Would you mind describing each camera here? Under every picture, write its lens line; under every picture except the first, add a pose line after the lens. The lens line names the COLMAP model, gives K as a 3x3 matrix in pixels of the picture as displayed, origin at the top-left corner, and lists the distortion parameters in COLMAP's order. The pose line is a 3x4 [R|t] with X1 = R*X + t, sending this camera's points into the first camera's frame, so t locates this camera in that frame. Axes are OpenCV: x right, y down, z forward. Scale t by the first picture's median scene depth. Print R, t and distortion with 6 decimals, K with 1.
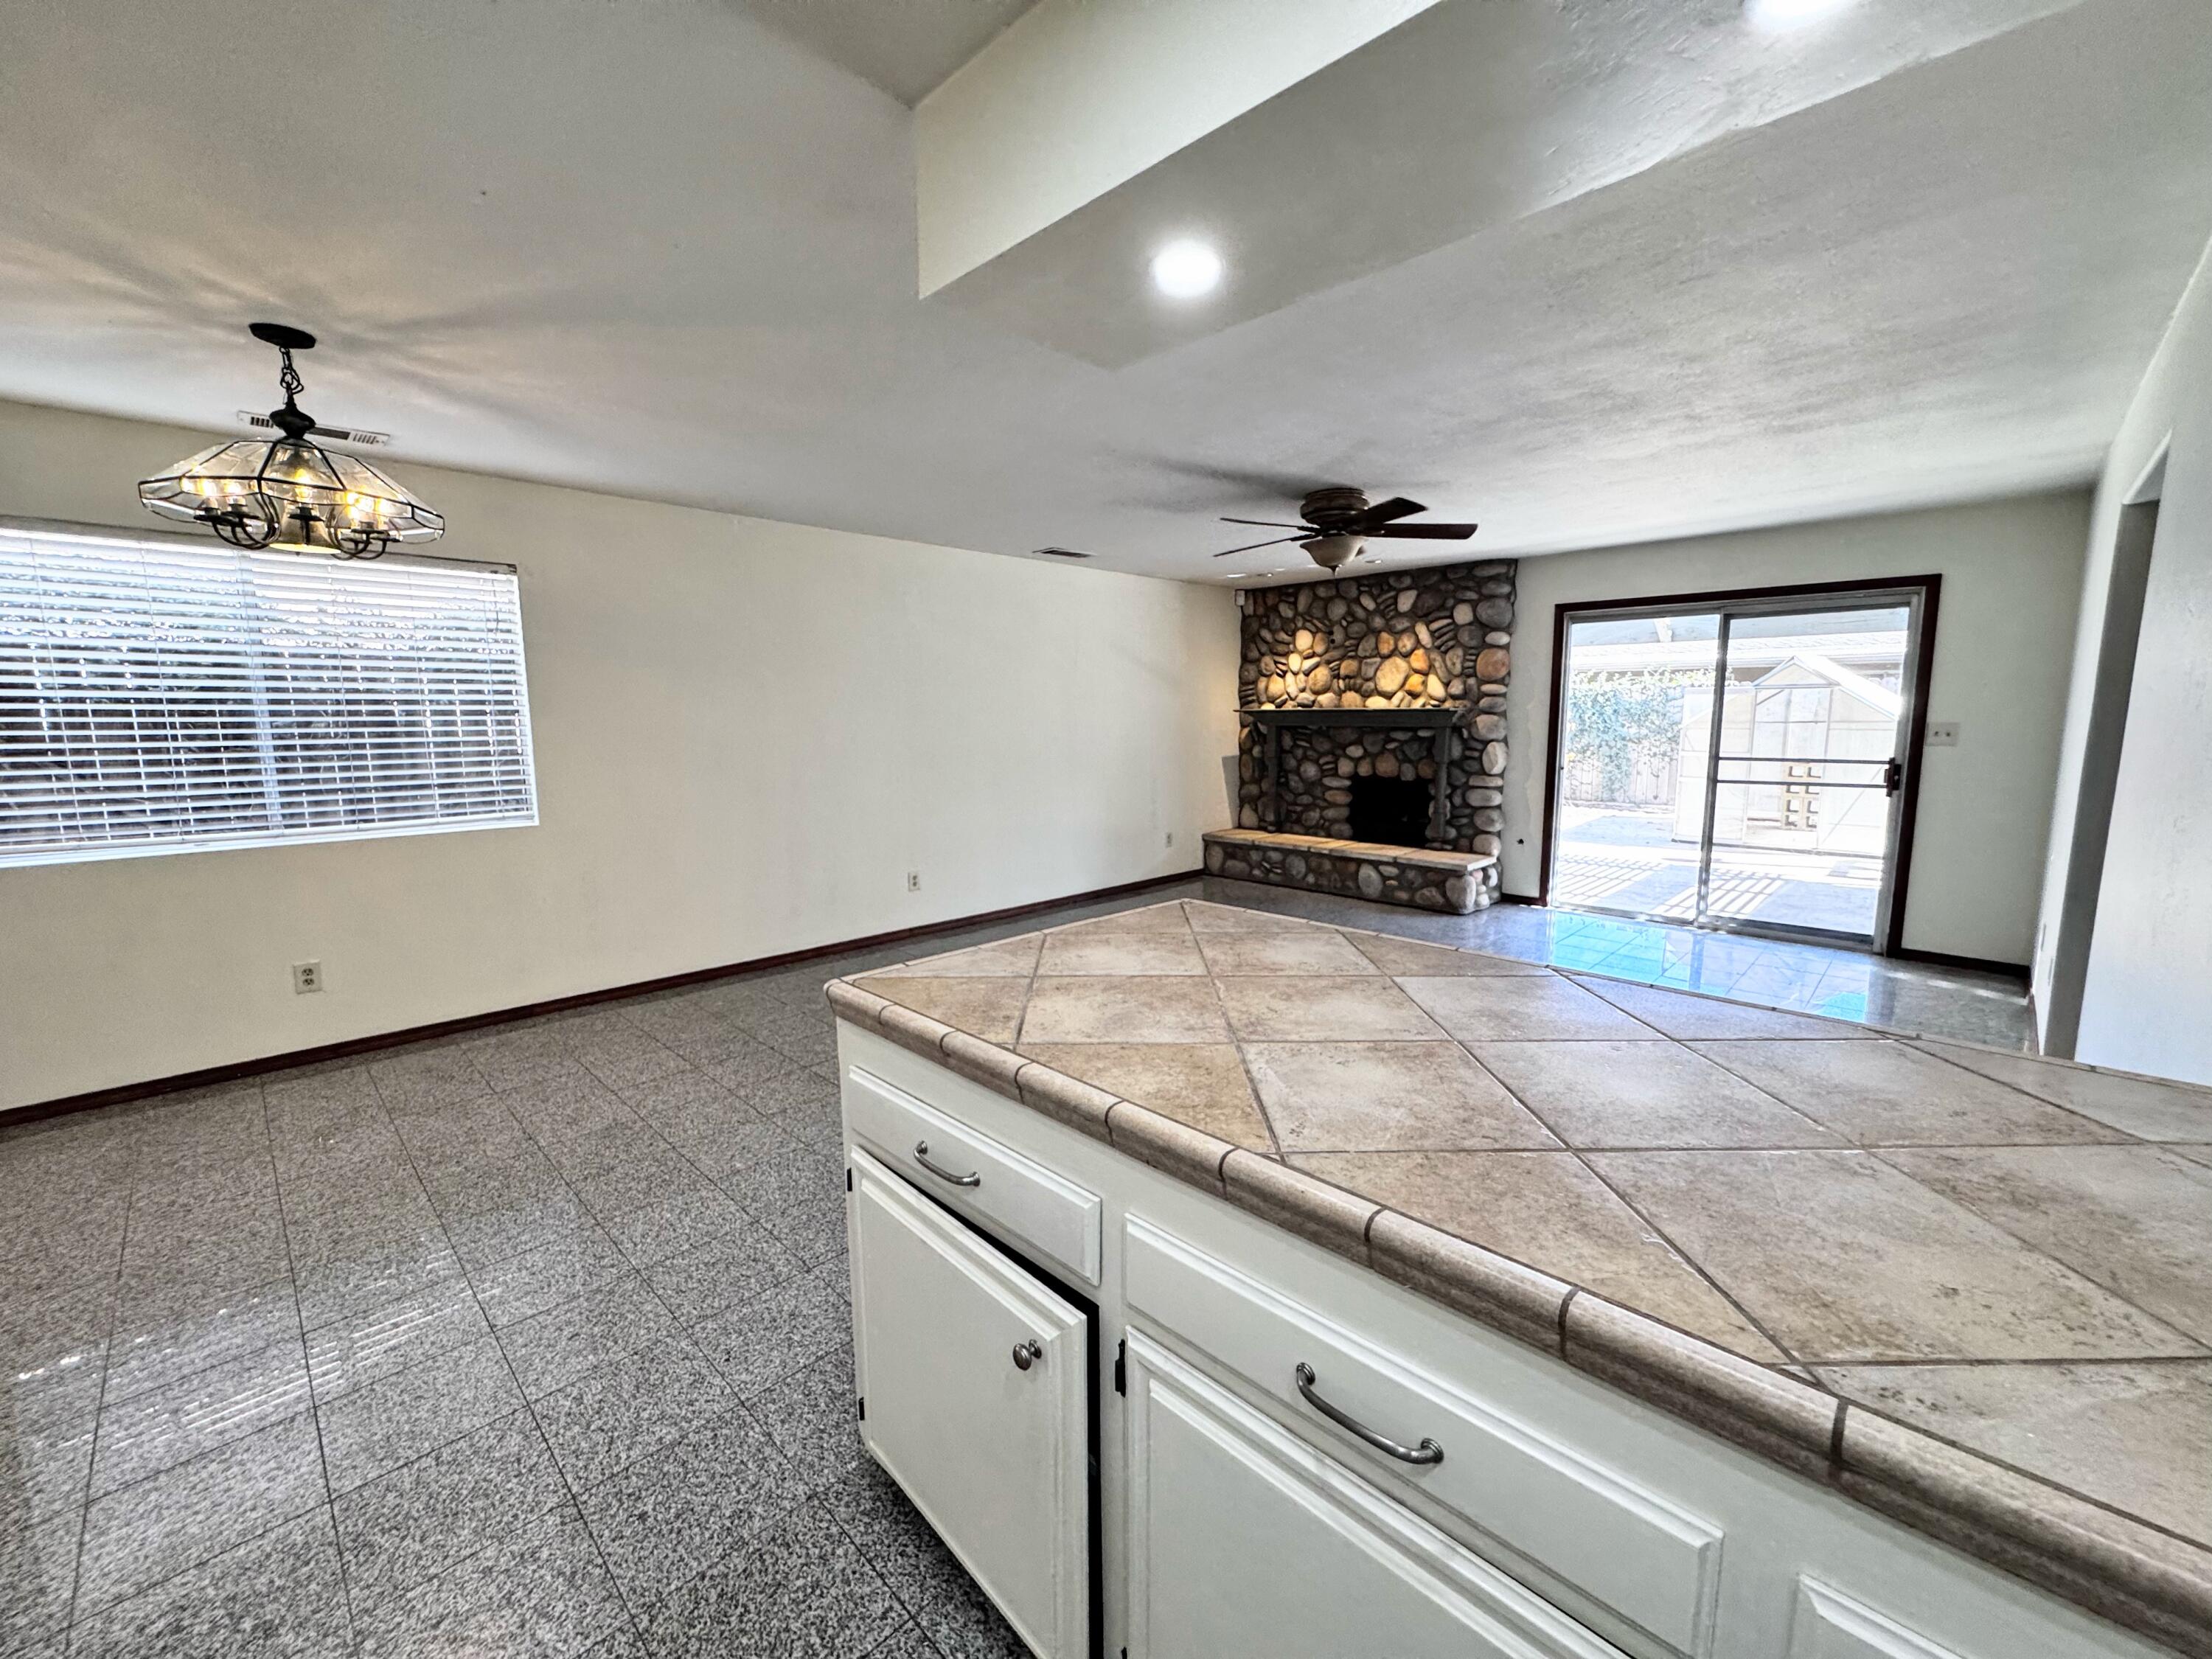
lens RADIAL K [[888.5, 0, 1107.2], [0, 888.5, 825.6], [0, 0, 1]] dist [-0.004055, 0.001053]
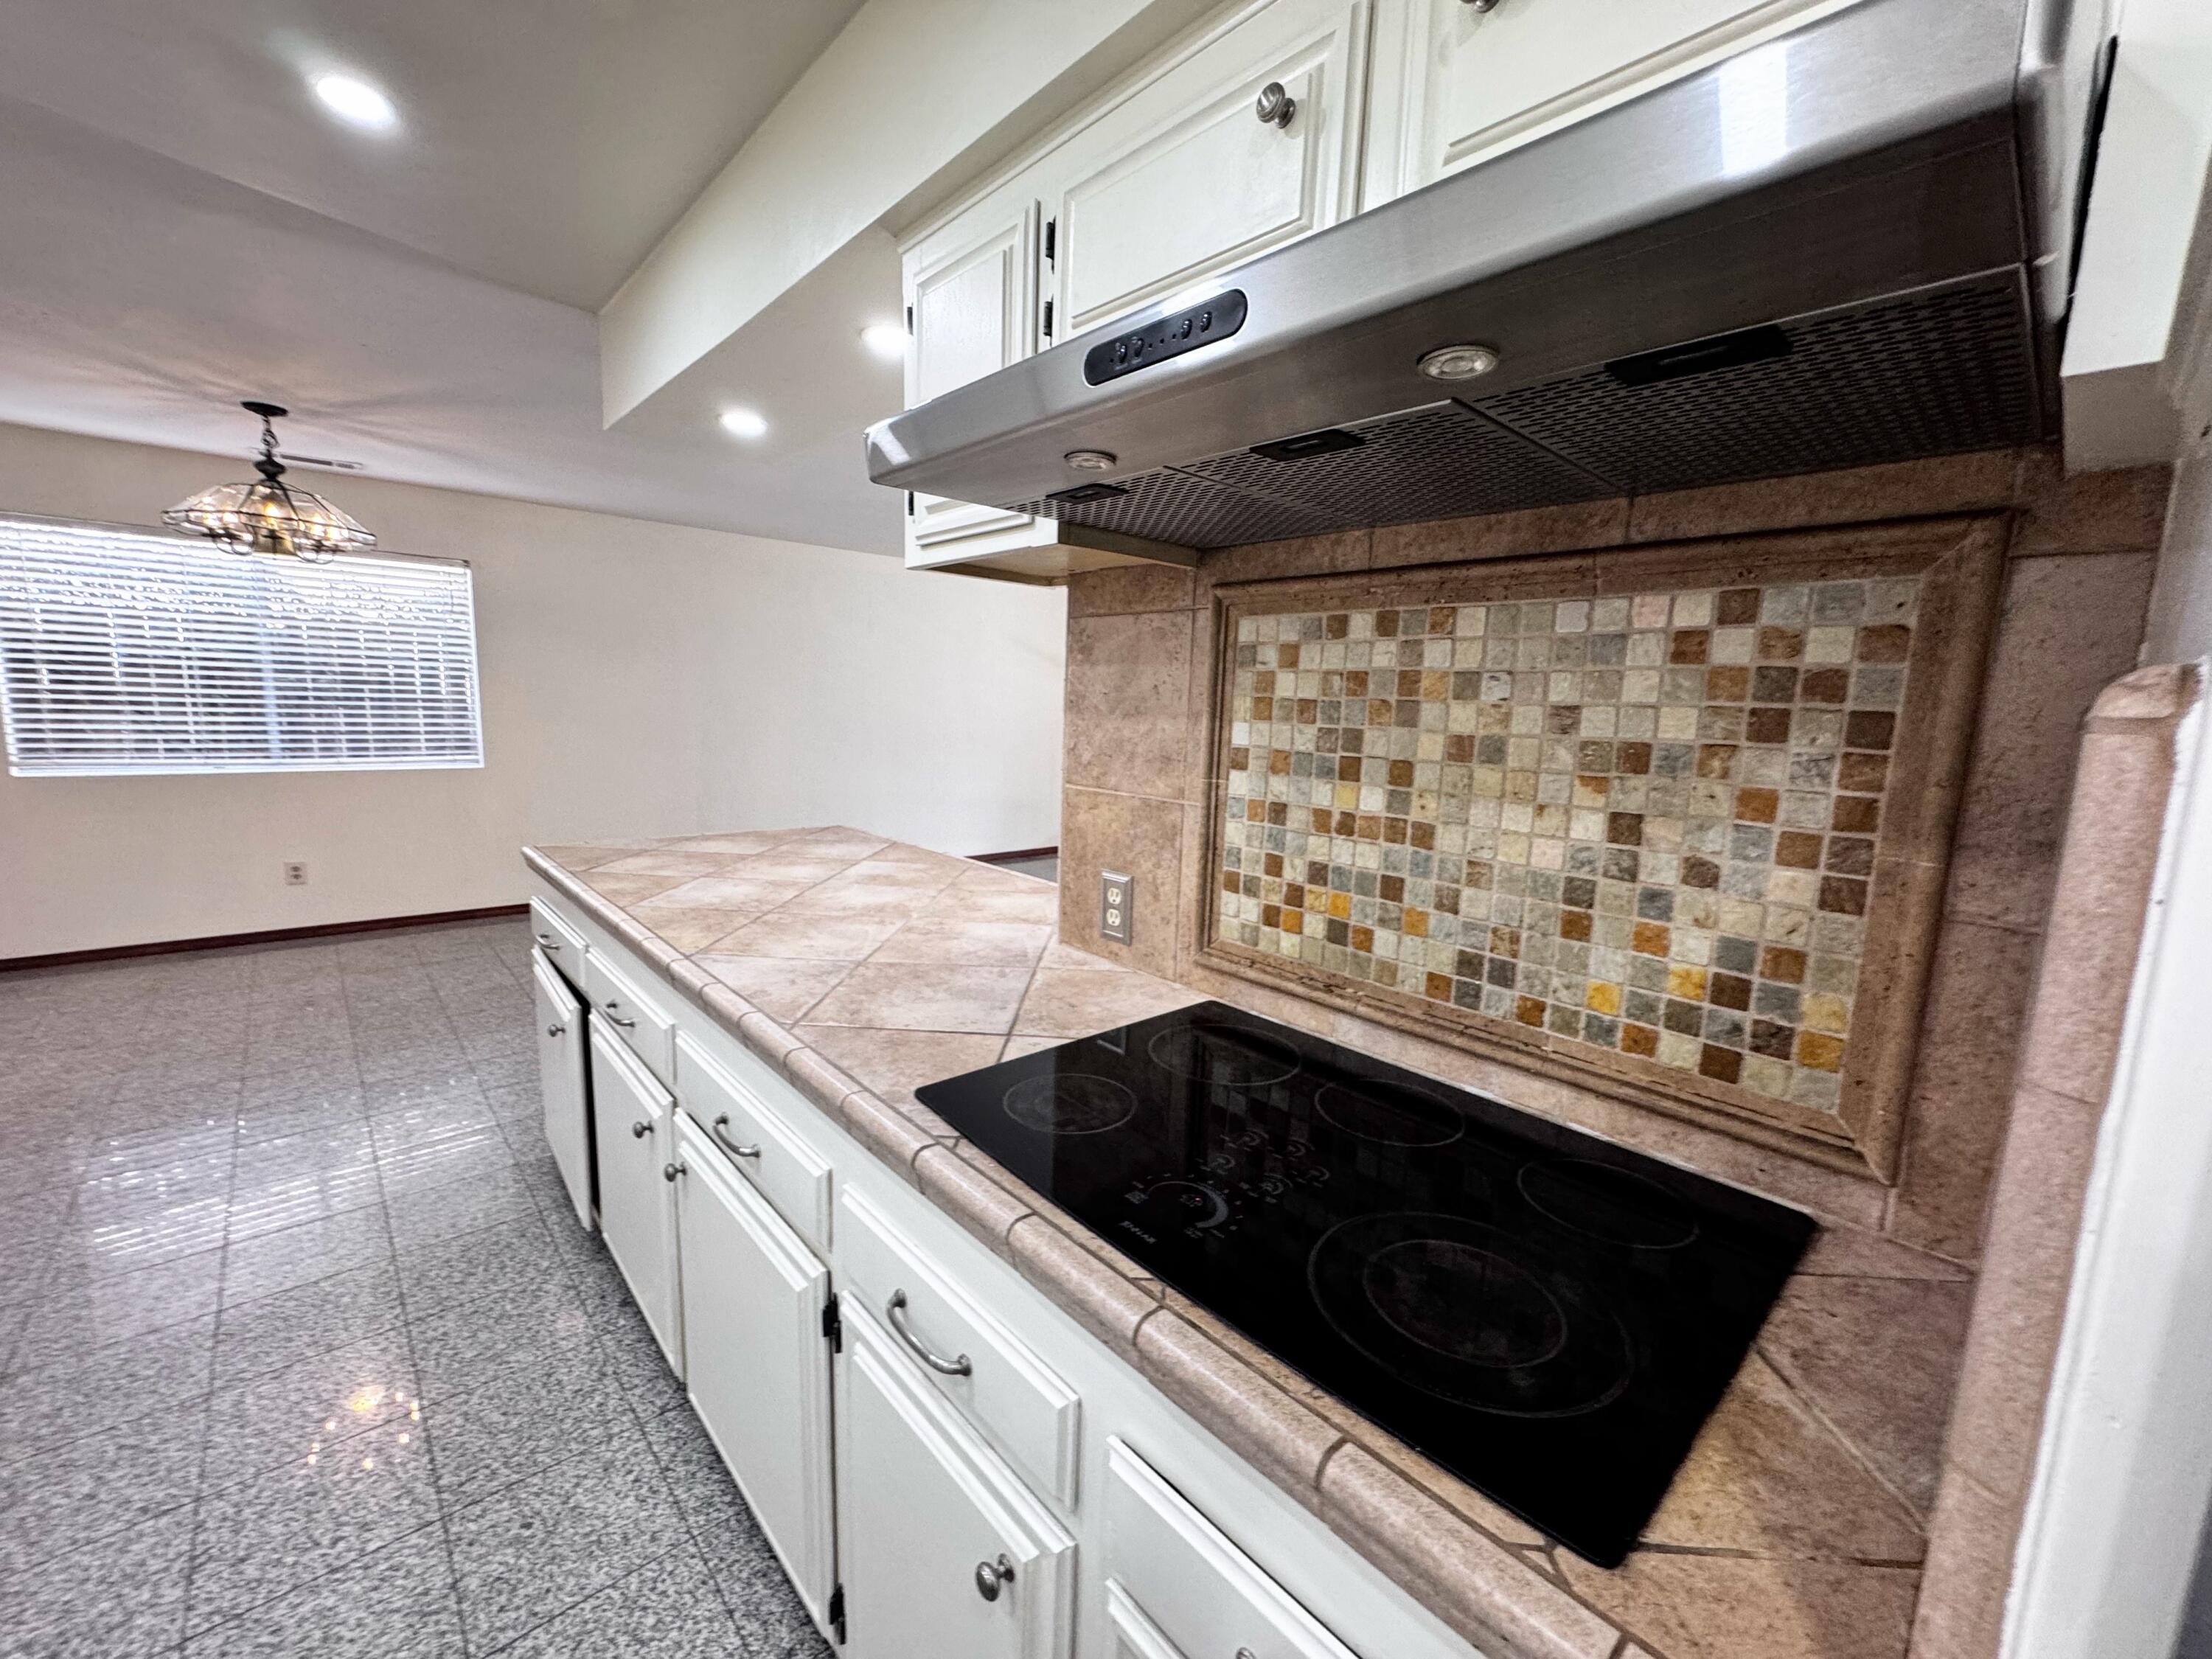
lens RADIAL K [[888.5, 0, 1105.3], [0, 888.5, 825.2], [0, 0, 1]] dist [-0.004055, 0.001053]
pose [[0.997698, 0.047159, -0.048741, 0.189199], [-0.046521, 0.998817, 0.014139, 0.014249], [0.049350, -0.011839, 0.998711, -0.134042]]
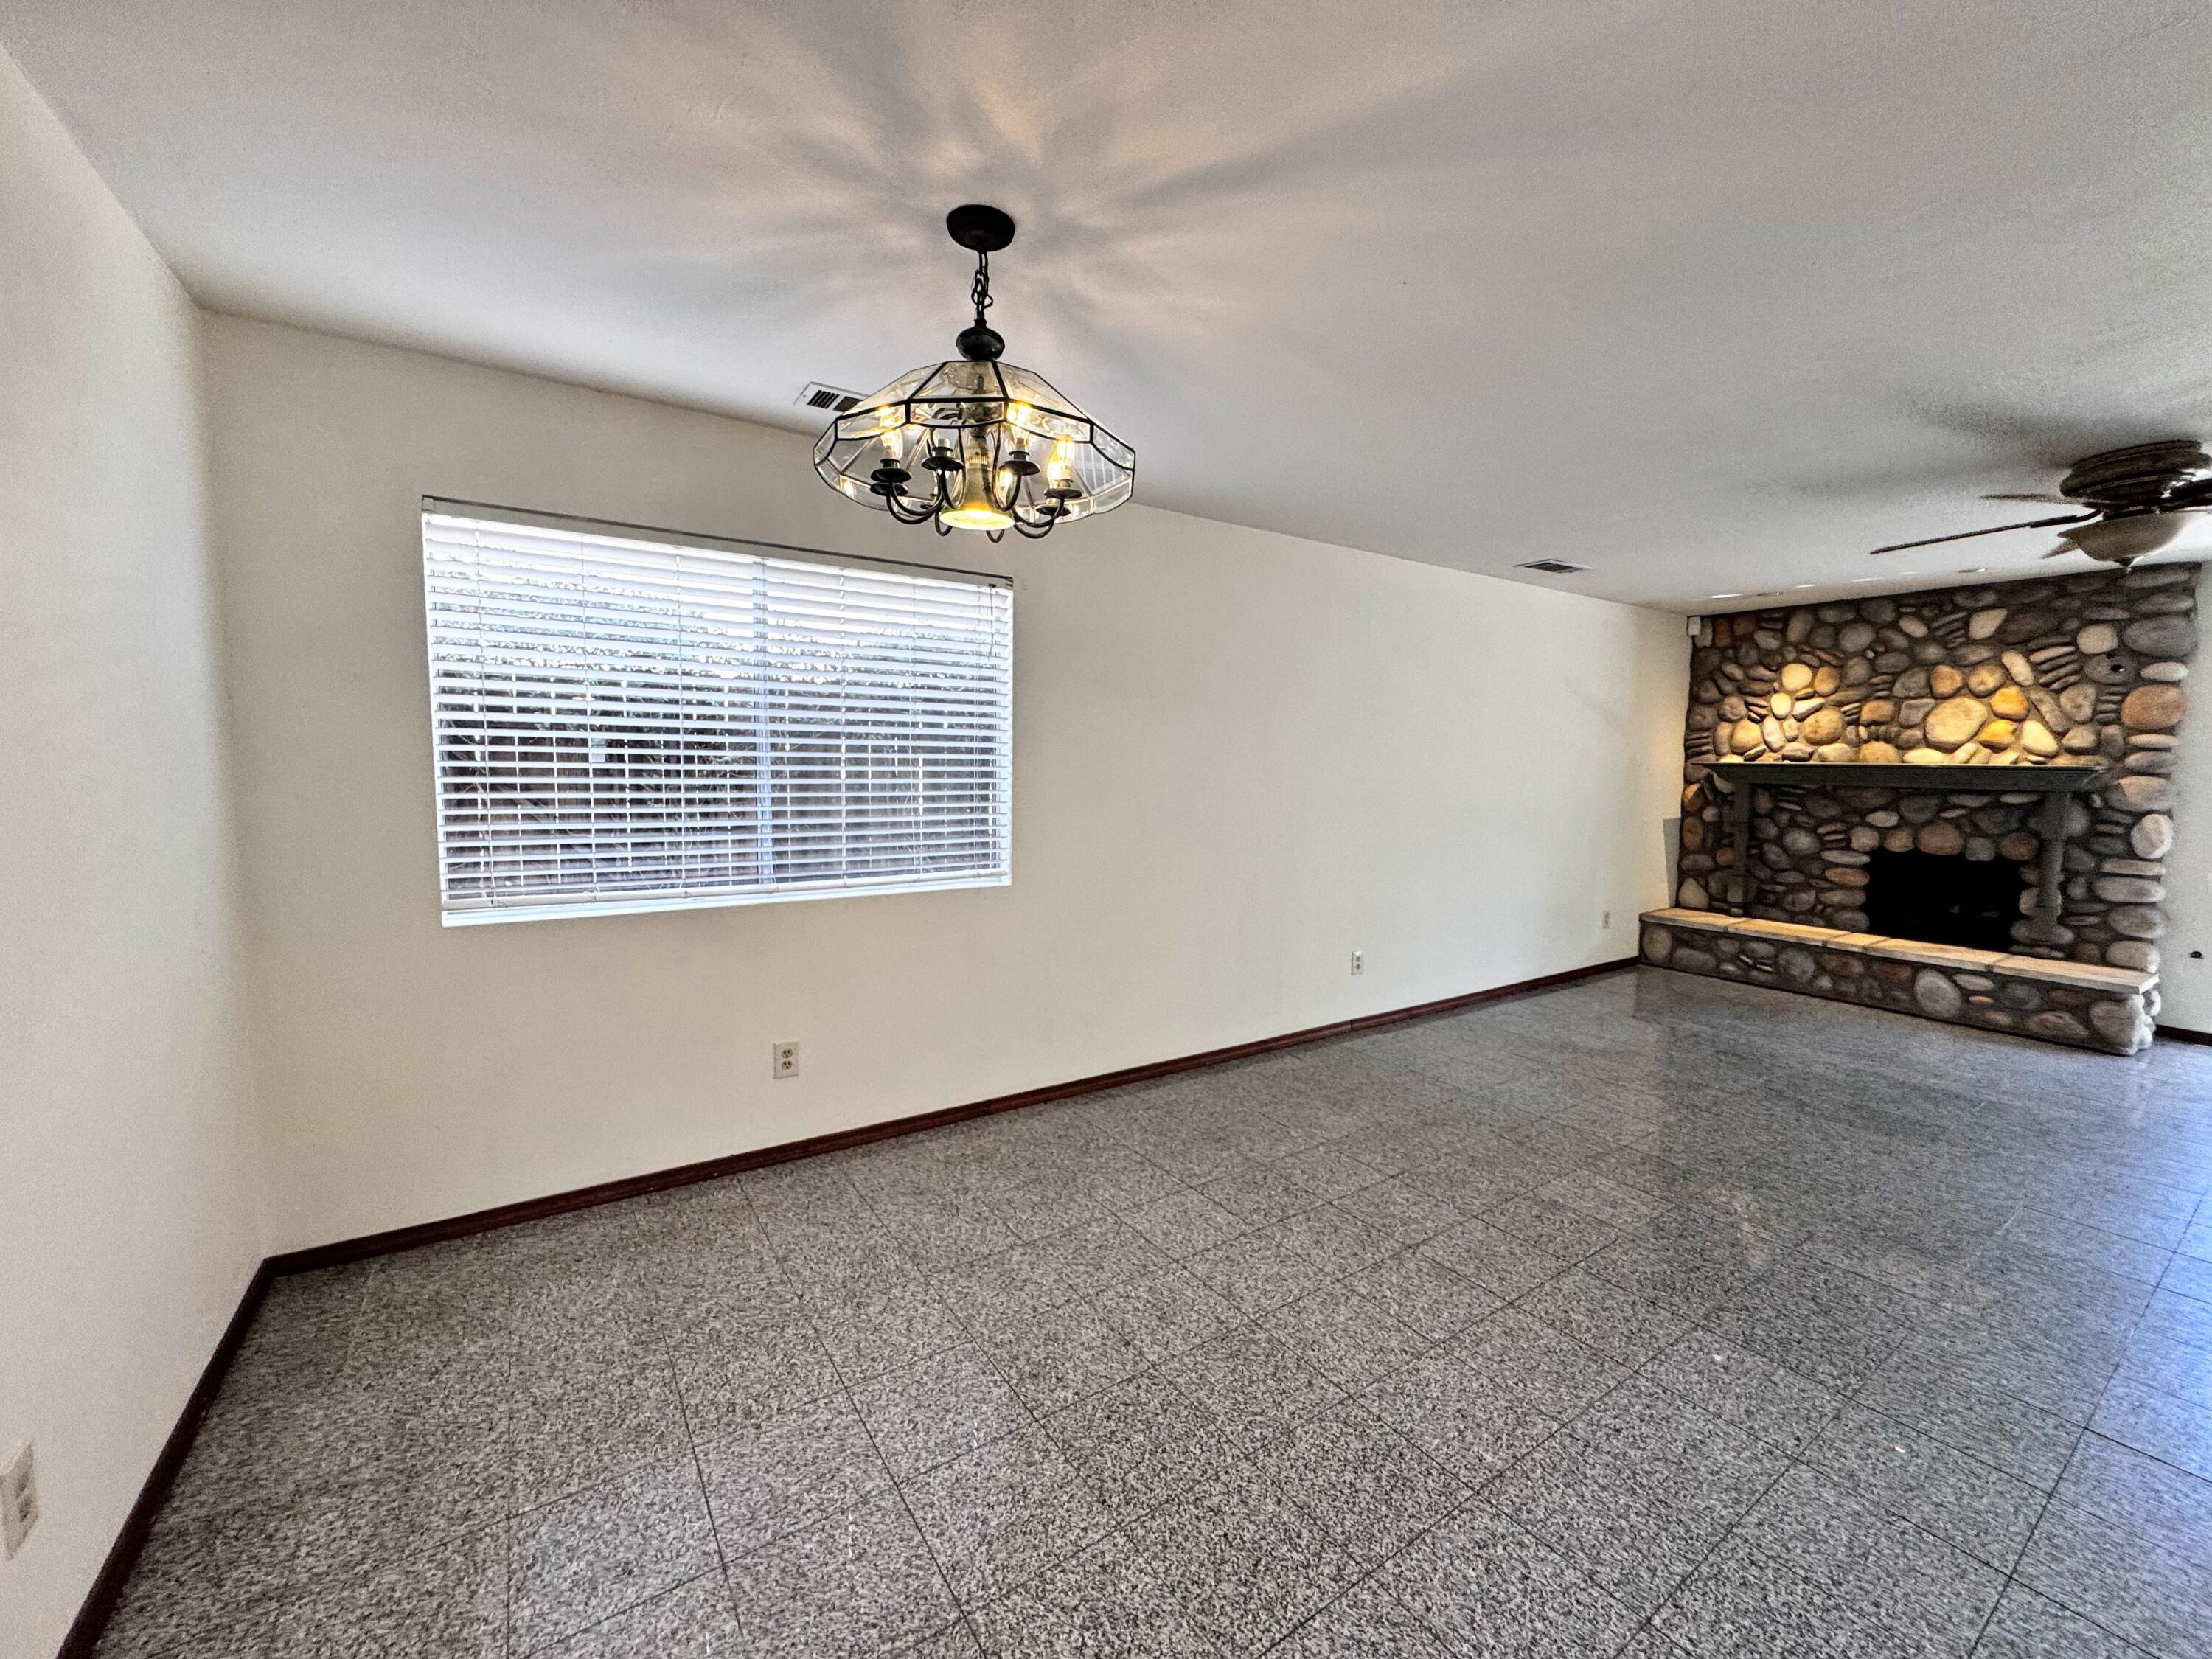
lens RADIAL K [[888.5, 0, 1107.9], [0, 888.5, 824.1], [0, 0, 1]] dist [-0.004055, 0.001053]
pose [[0.978860, 0.033836, -0.201715, -0.236513], [-0.044352, 0.997870, -0.047838, -0.013309], [0.199667, 0.055774, 0.978275, 0.120460]]
